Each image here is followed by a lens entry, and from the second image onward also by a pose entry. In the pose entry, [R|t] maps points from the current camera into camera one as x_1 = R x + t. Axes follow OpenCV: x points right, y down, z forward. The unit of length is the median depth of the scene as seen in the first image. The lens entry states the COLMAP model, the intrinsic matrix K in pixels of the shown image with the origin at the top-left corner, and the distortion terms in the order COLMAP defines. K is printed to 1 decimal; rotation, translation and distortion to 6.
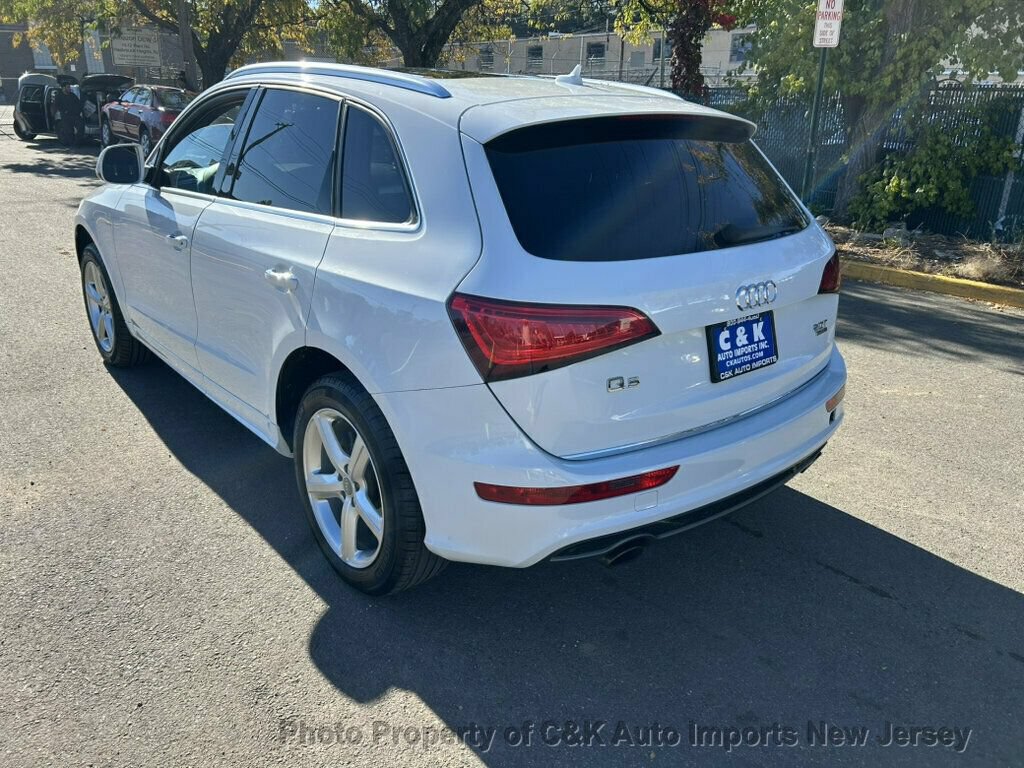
lens RADIAL K [[755.9, 0, 520.5], [0, 755.9, 388.5], [0, 0, 1]] dist [0.050072, -0.047964]
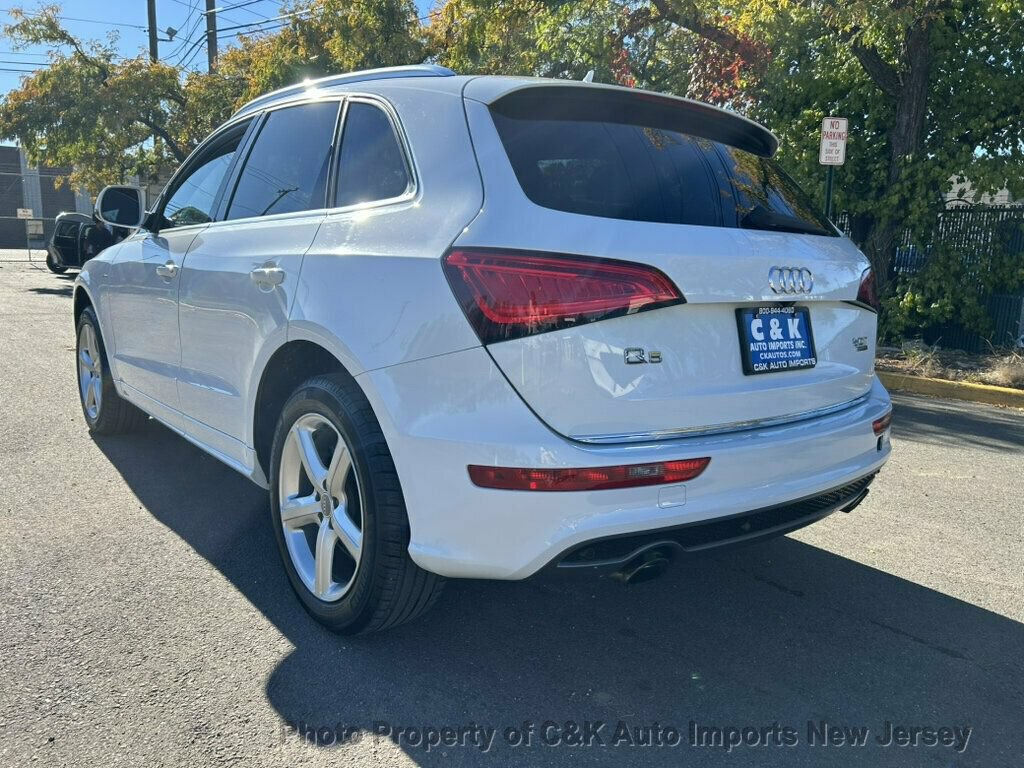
lens RADIAL K [[770.7, 0, 512.0], [0, 770.7, 384.0], [0, 0, 1]] dist [0.052279, -0.052939]
pose [[0.999639, 0.012514, -0.023768, 0.005602], [-0.016314, 0.985803, -0.167114, 0.135953], [0.021339, 0.167441, 0.985651, 0.102911]]
